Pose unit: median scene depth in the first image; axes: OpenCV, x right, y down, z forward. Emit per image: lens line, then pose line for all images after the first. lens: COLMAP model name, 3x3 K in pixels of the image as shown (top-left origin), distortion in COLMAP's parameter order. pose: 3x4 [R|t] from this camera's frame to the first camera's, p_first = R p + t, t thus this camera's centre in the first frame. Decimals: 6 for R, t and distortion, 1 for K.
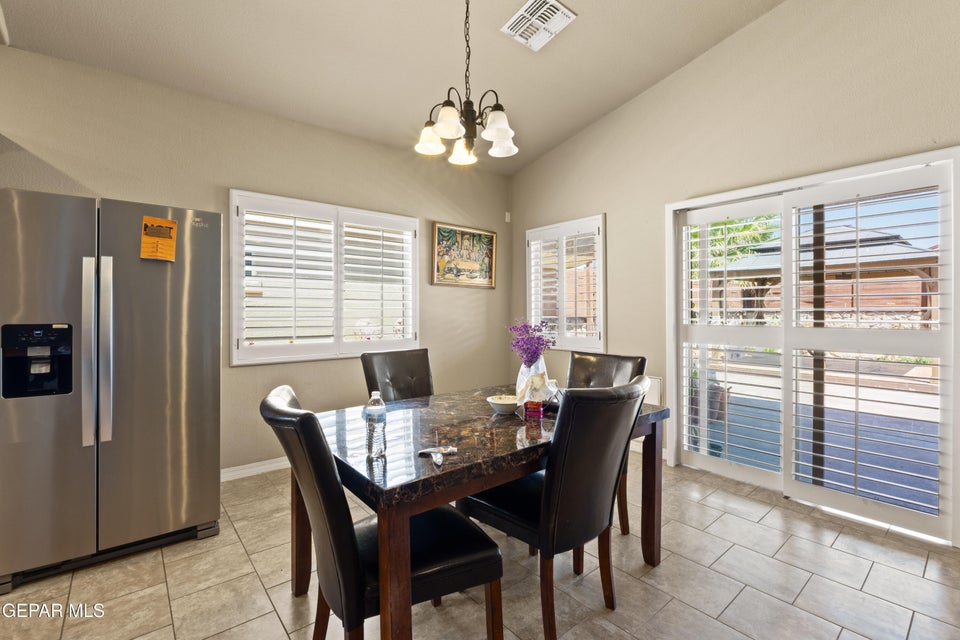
lens RADIAL K [[428.2, 0, 476.1], [0, 428.2, 310.9], [0, 0, 1]] dist [-0.009552, 0.000520]
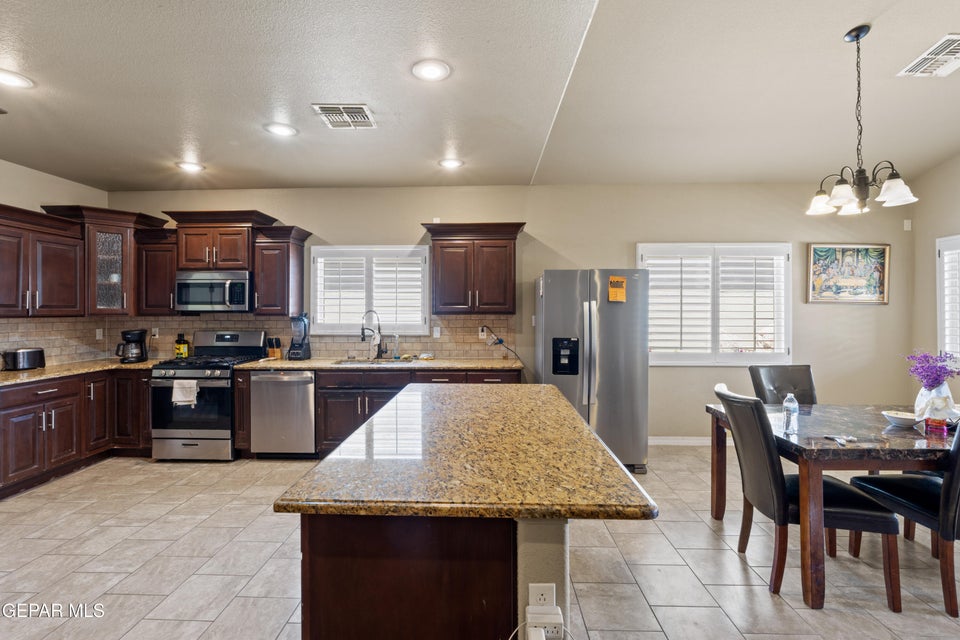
lens RADIAL K [[428.2, 0, 472.3], [0, 428.2, 310.0], [0, 0, 1]] dist [-0.009552, 0.000520]
pose [[0.746959, -0.000932, -0.664870, -0.041188], [-0.001364, 0.999995, -0.002934, -0.080567], [0.664869, 0.003098, 0.746953, -0.666854]]
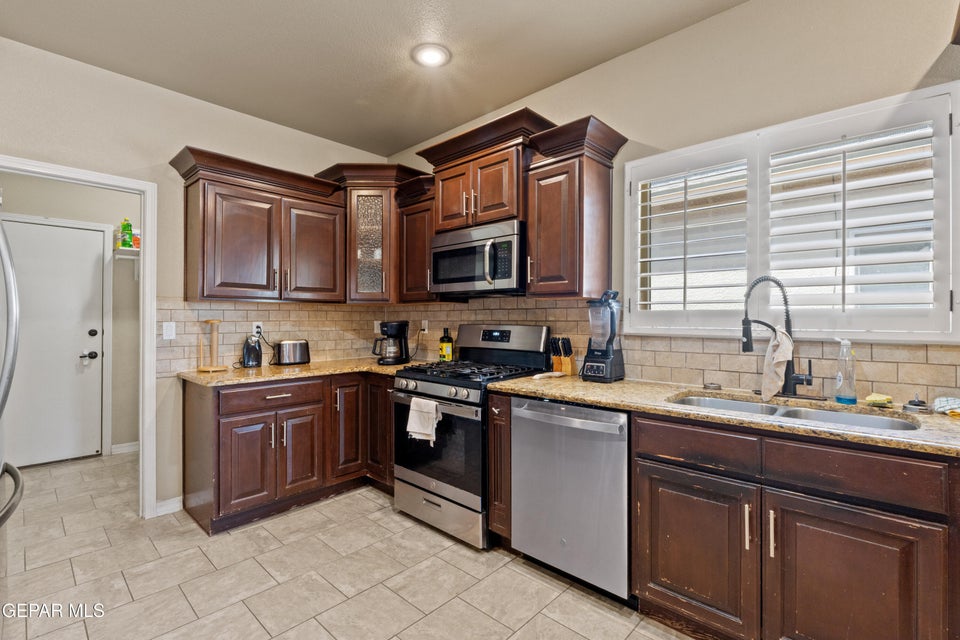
lens RADIAL K [[428.2, 0, 478.1], [0, 428.2, 319.9], [0, 0, 1]] dist [-0.009552, 0.000520]
pose [[0.126579, 0.004246, -0.991947, -1.026880], [-0.003382, 0.999987, 0.003848, -0.000563], [0.991951, 0.002868, 0.126591, -0.116942]]
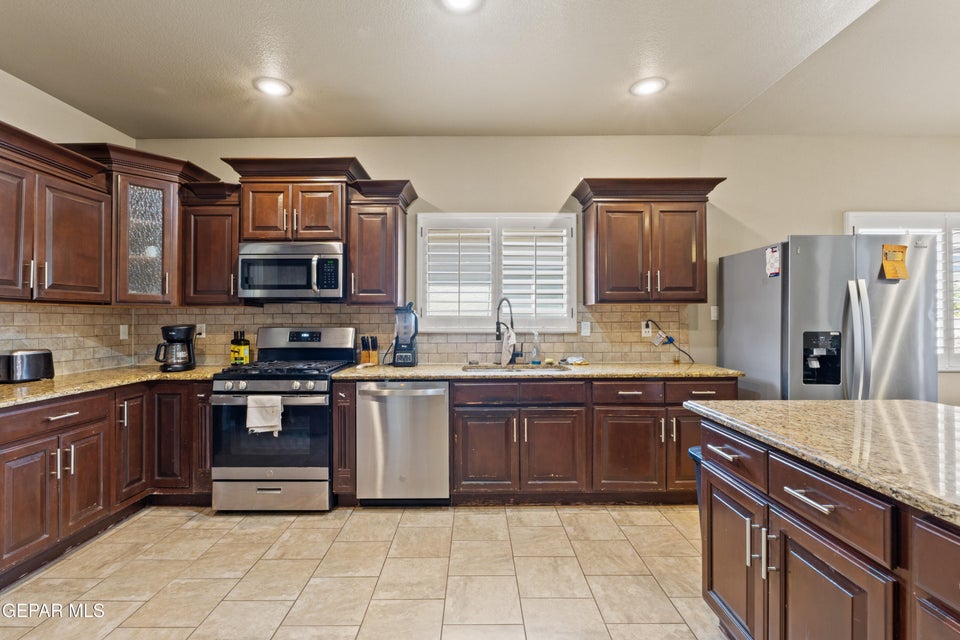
lens RADIAL K [[428.2, 0, 474.6], [0, 428.2, 313.6], [0, 0, 1]] dist [-0.009552, 0.000520]
pose [[0.767910, -0.009216, -0.640491, -0.896991], [-0.000135, 0.999894, -0.014550, -0.006974], [0.640558, 0.011260, 0.767827, -0.690703]]
